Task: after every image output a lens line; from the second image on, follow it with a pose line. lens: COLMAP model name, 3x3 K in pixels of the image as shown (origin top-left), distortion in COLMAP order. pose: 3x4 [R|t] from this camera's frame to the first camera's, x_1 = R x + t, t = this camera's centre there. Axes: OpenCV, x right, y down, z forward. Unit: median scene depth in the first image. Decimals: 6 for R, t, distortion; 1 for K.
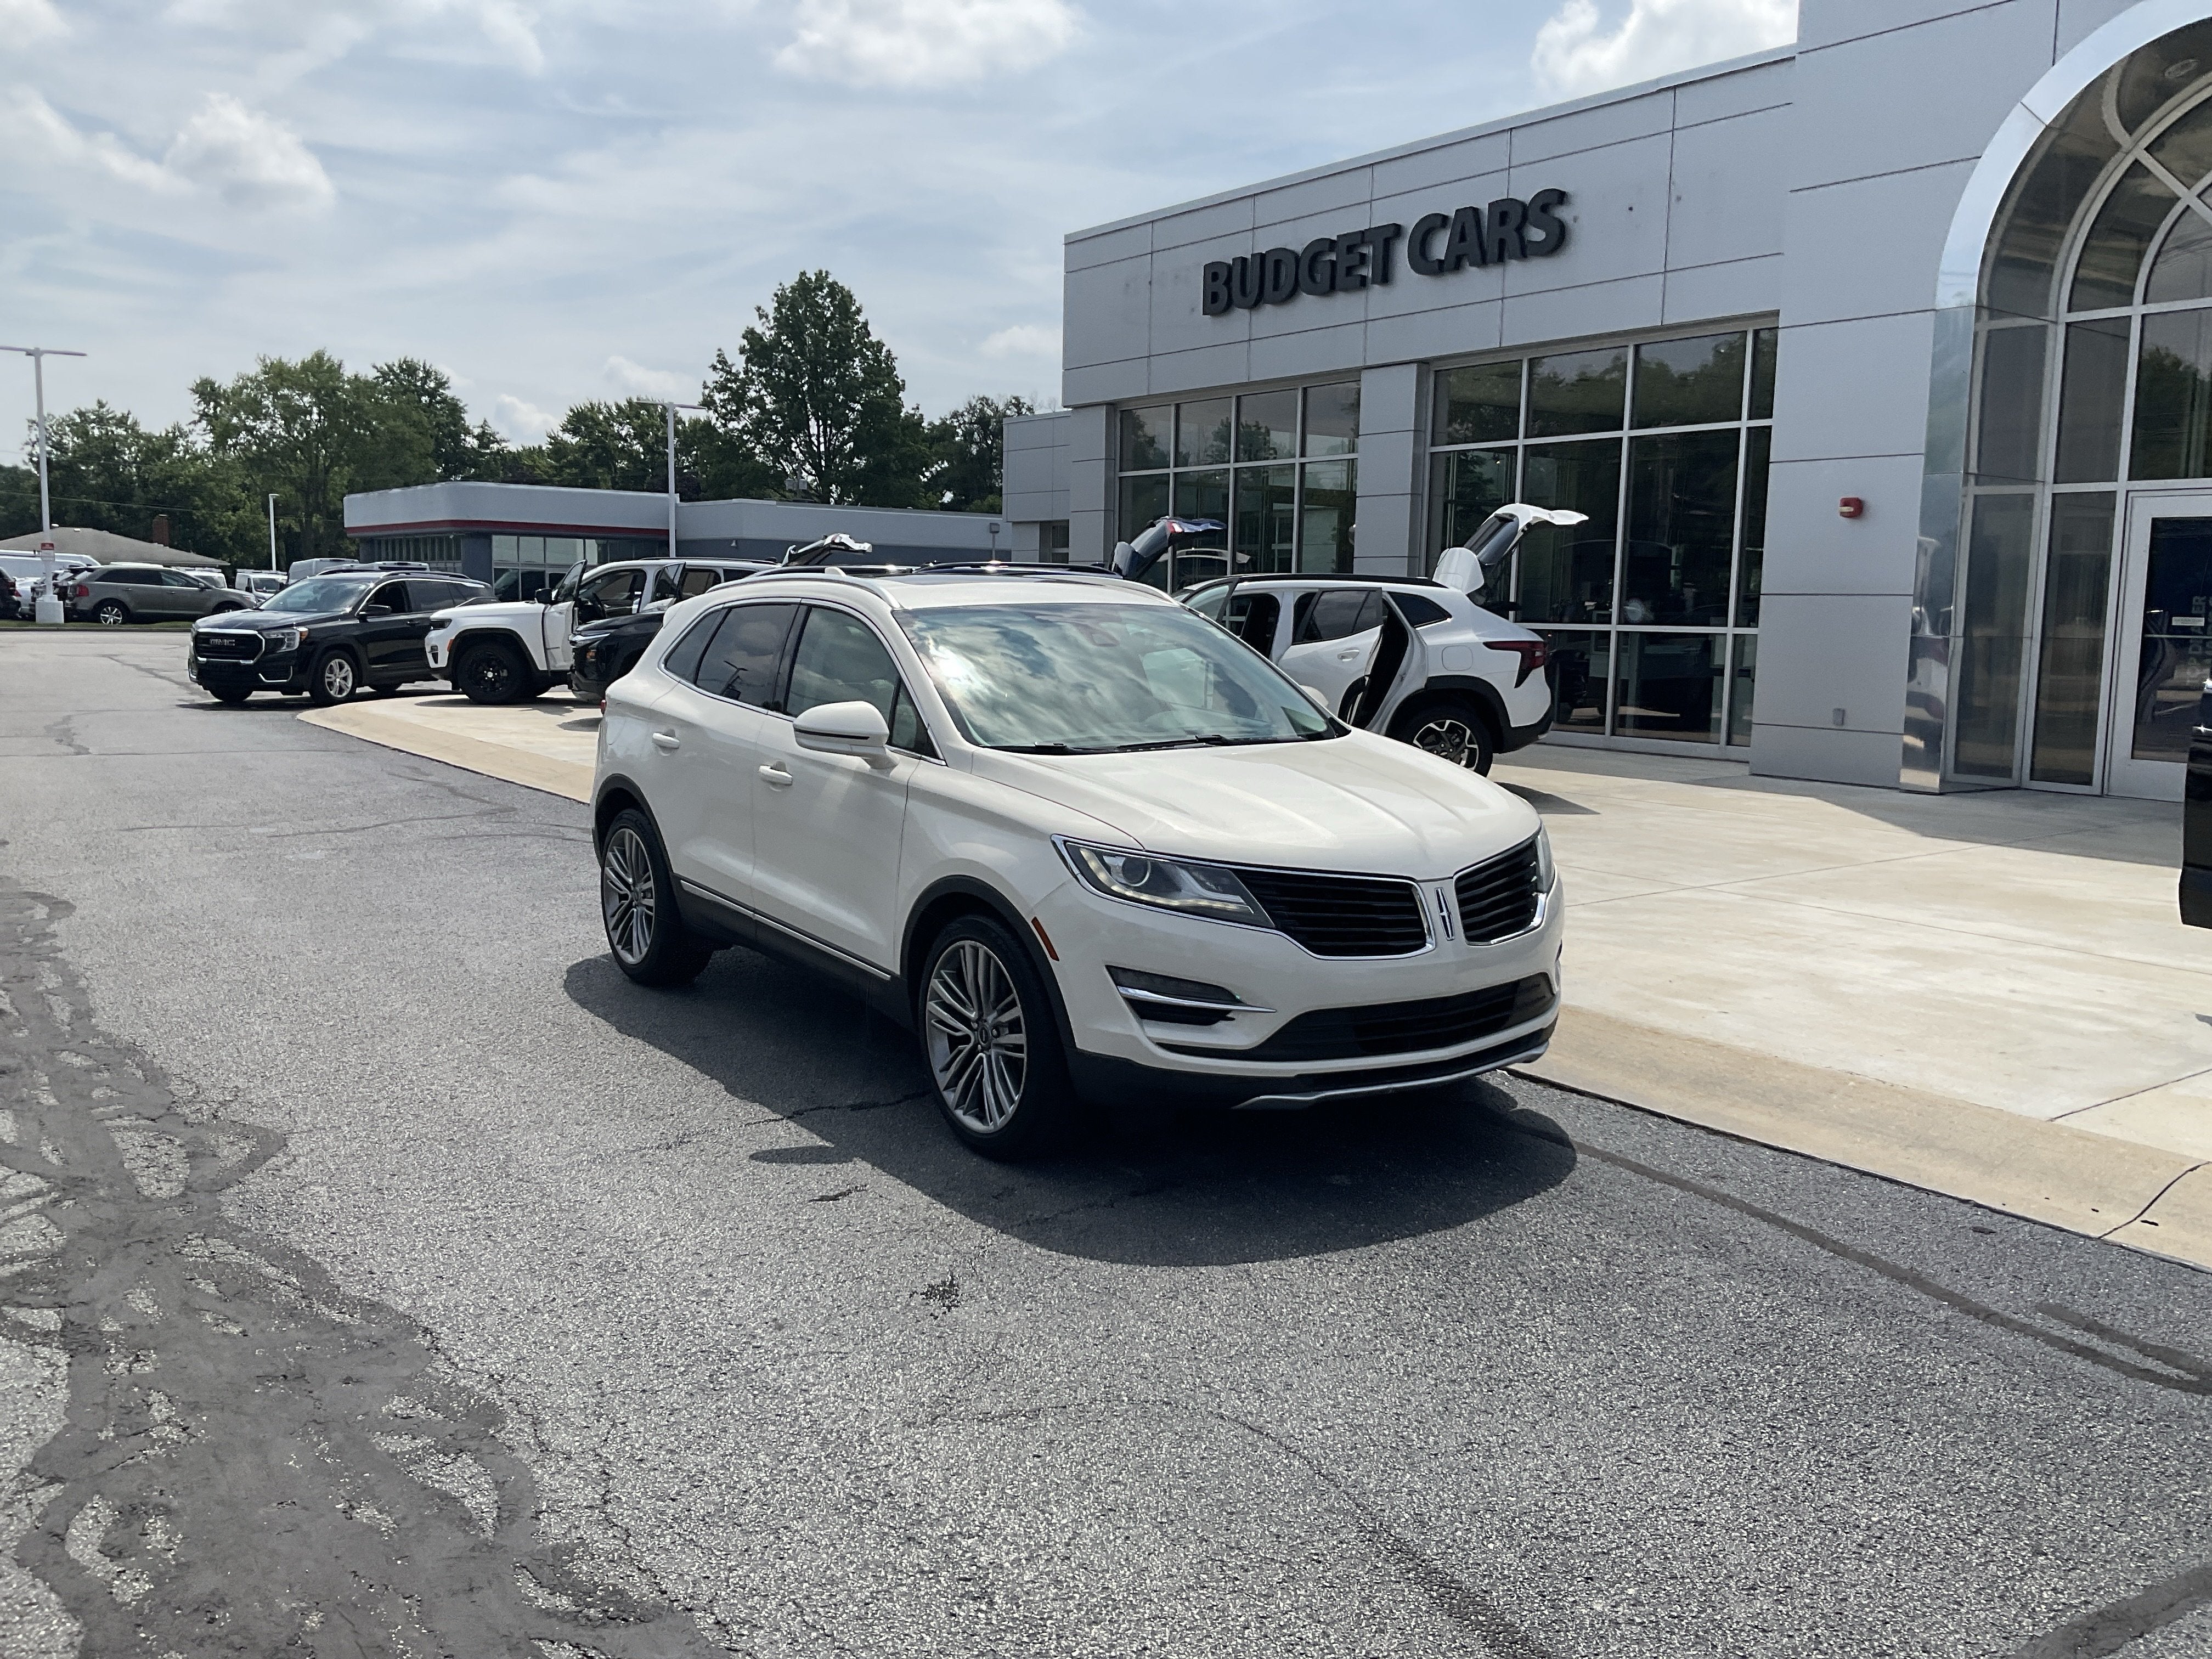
lens RADIAL K [[1824.1, 0, 1106.9], [0, 1824.1, 830.8], [0, 0, 1]] dist [0.075006, -0.159251]
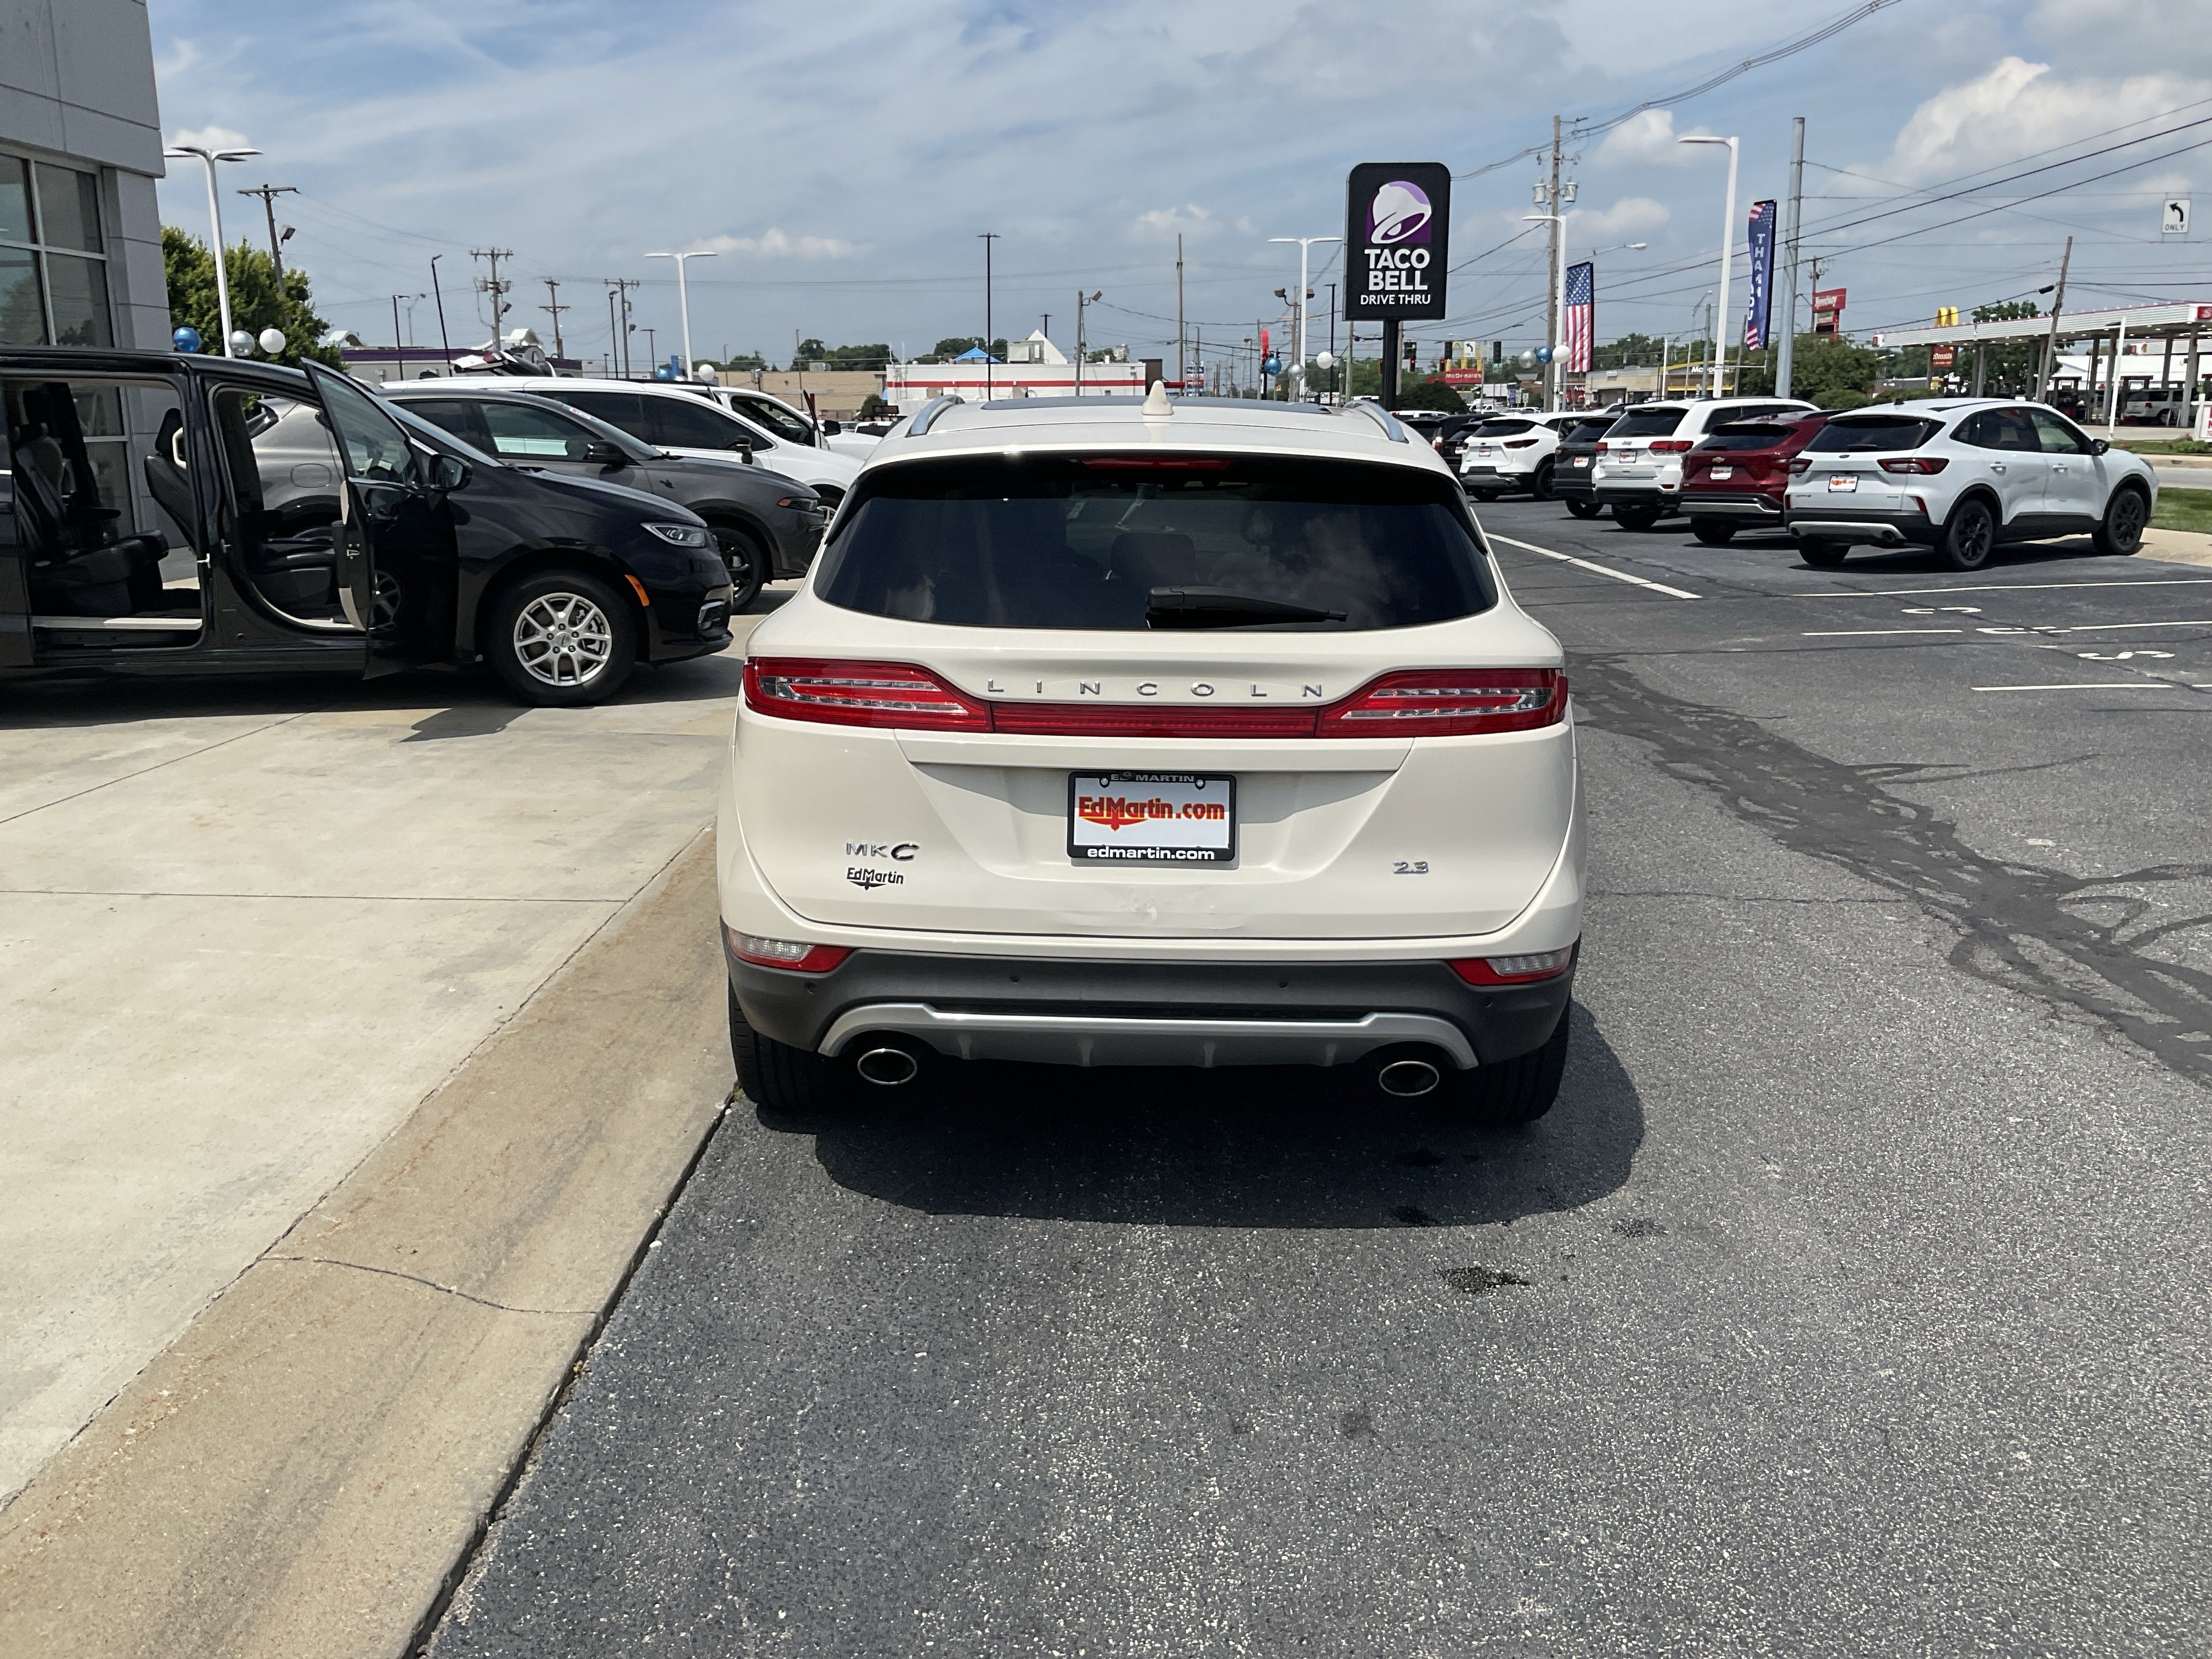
lens RADIAL K [[1824.1, 0, 1100.1], [0, 1824.1, 829.0], [0, 0, 1]] dist [0.075006, -0.159251]
pose [[-0.805671, -0.145502, 0.574215, -0.560968], [0.063229, 0.942702, 0.327589, -0.241090], [-0.588979, 0.300236, -0.750308, 1.776138]]
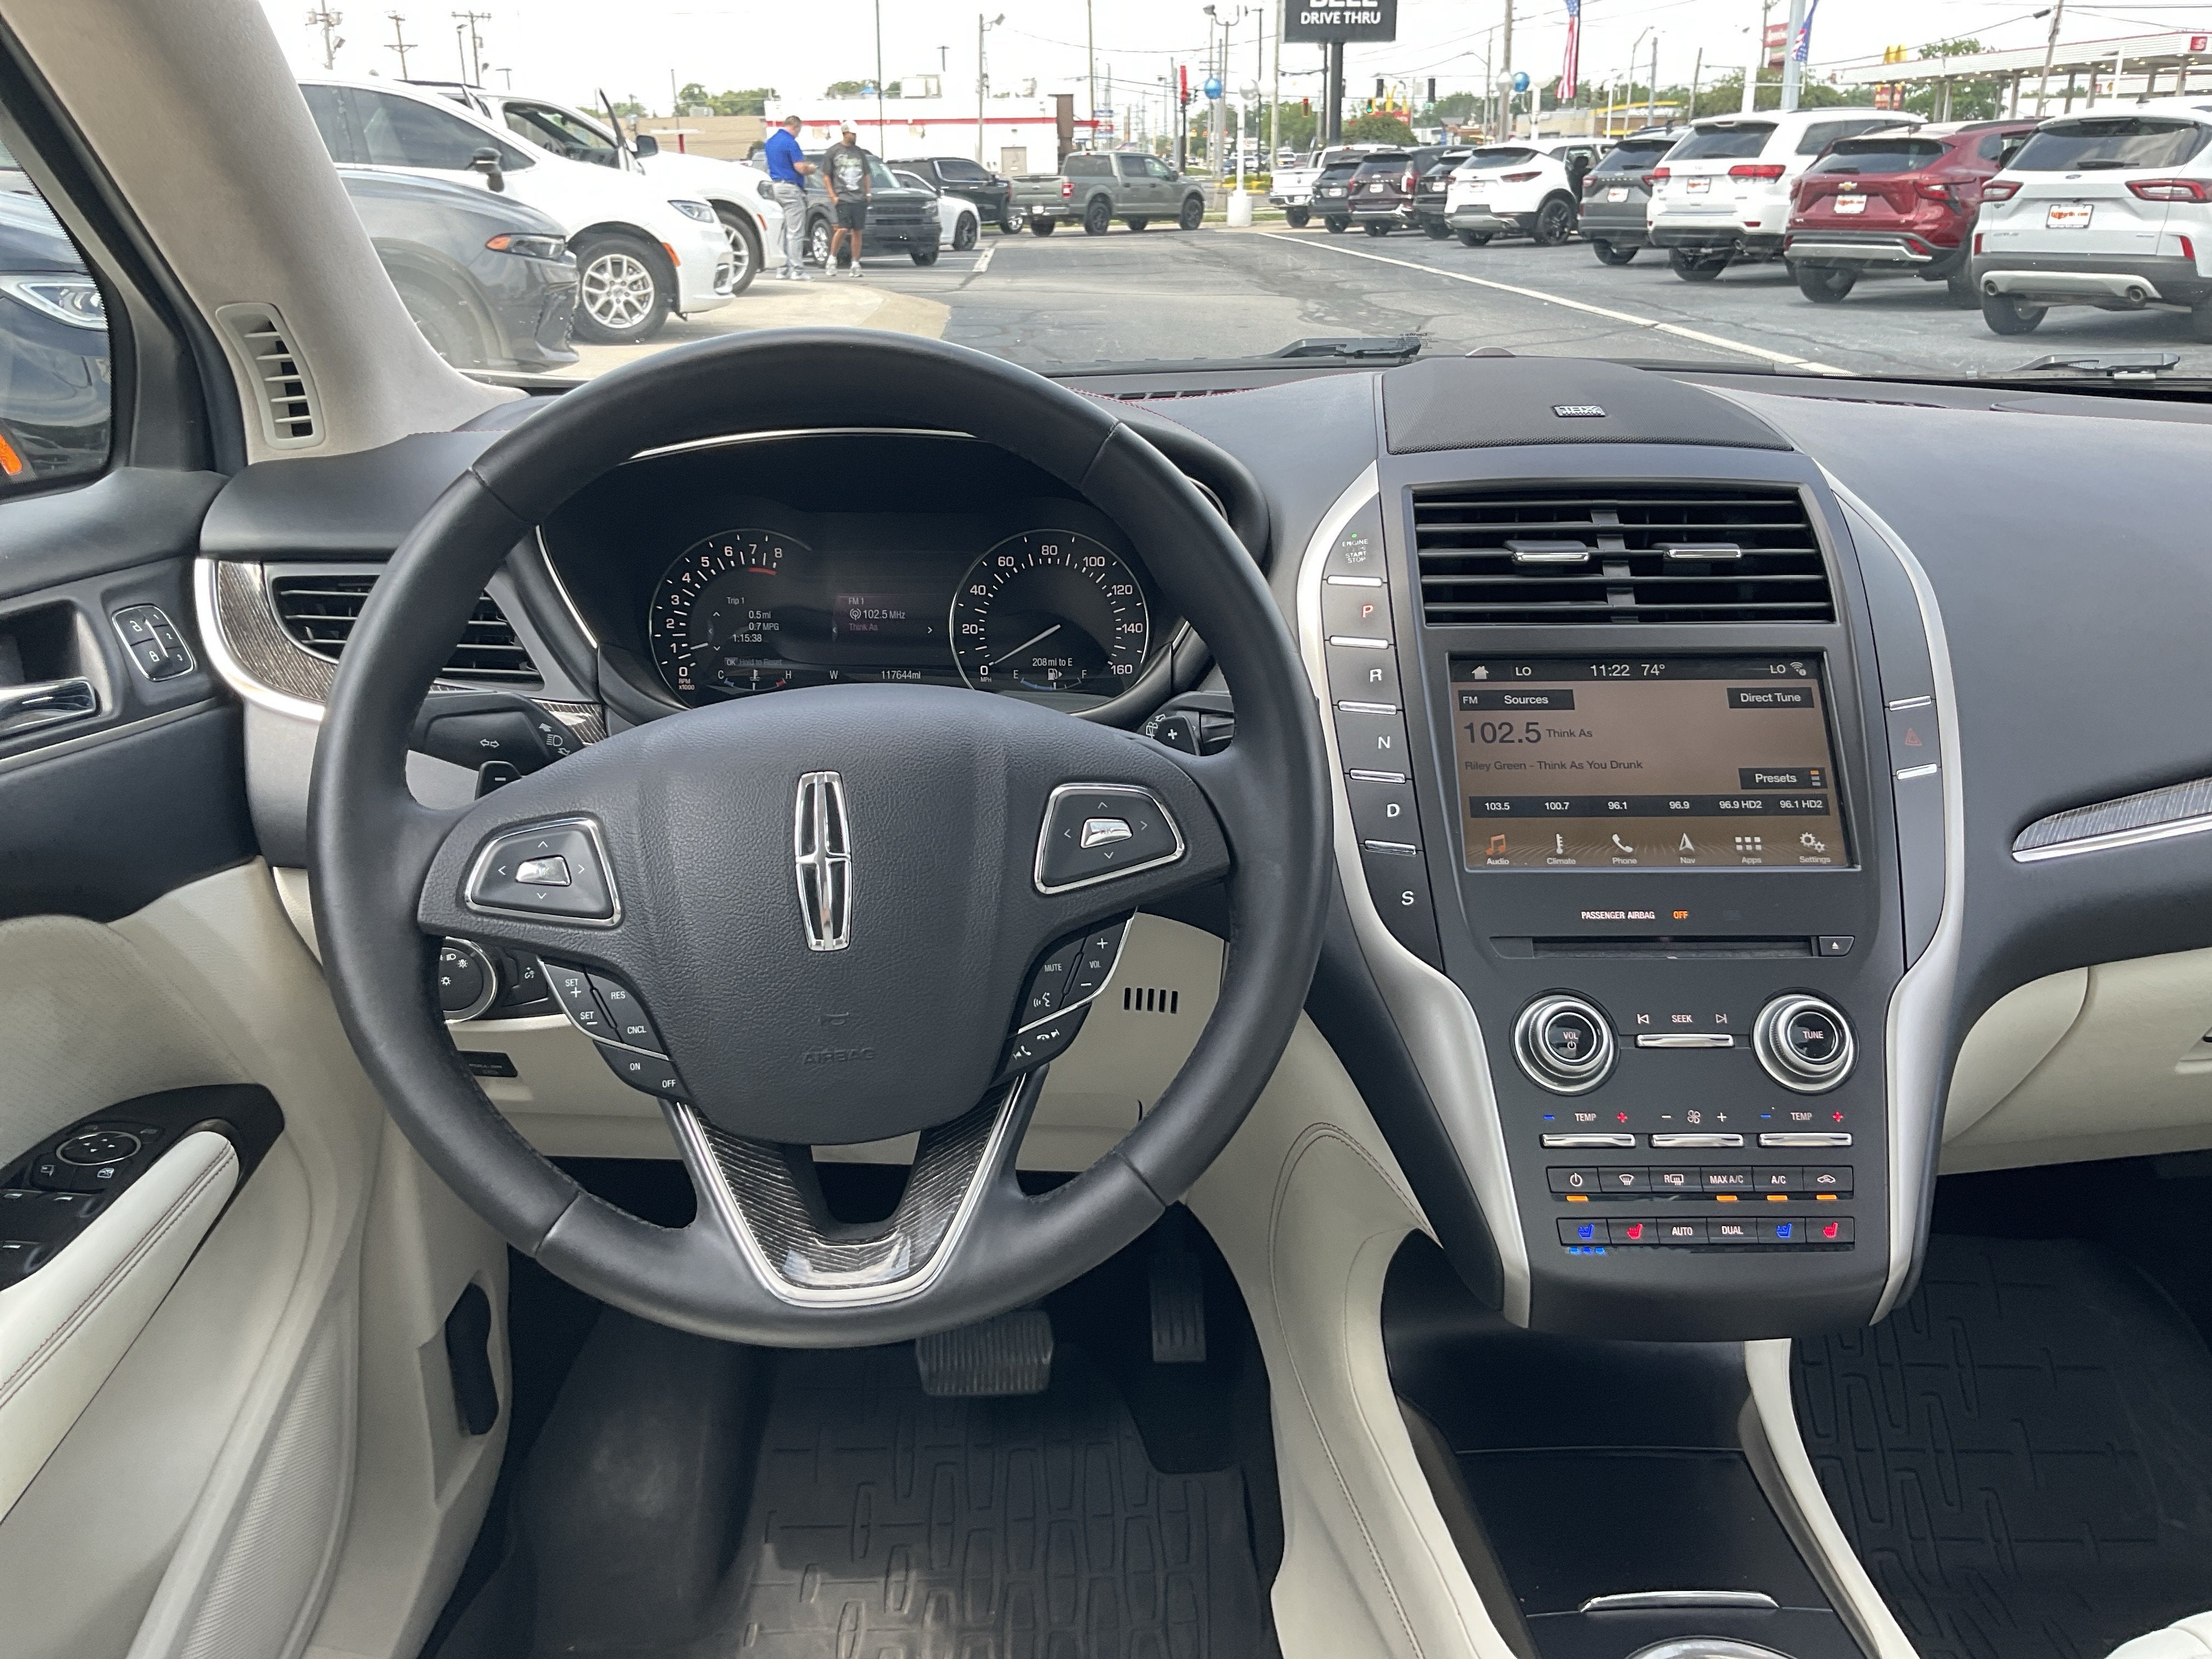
lens RADIAL K [[1824.1, 0, 1086.4], [0, 1824.1, 838.1], [0, 0, 1]] dist [0.075006, -0.159251]
pose [[-0.830080, -0.201523, 0.519958, -0.049942], [0.064011, 0.891821, 0.447837, -0.096571], [-0.553959, 0.405023, -0.727383, 1.123867]]
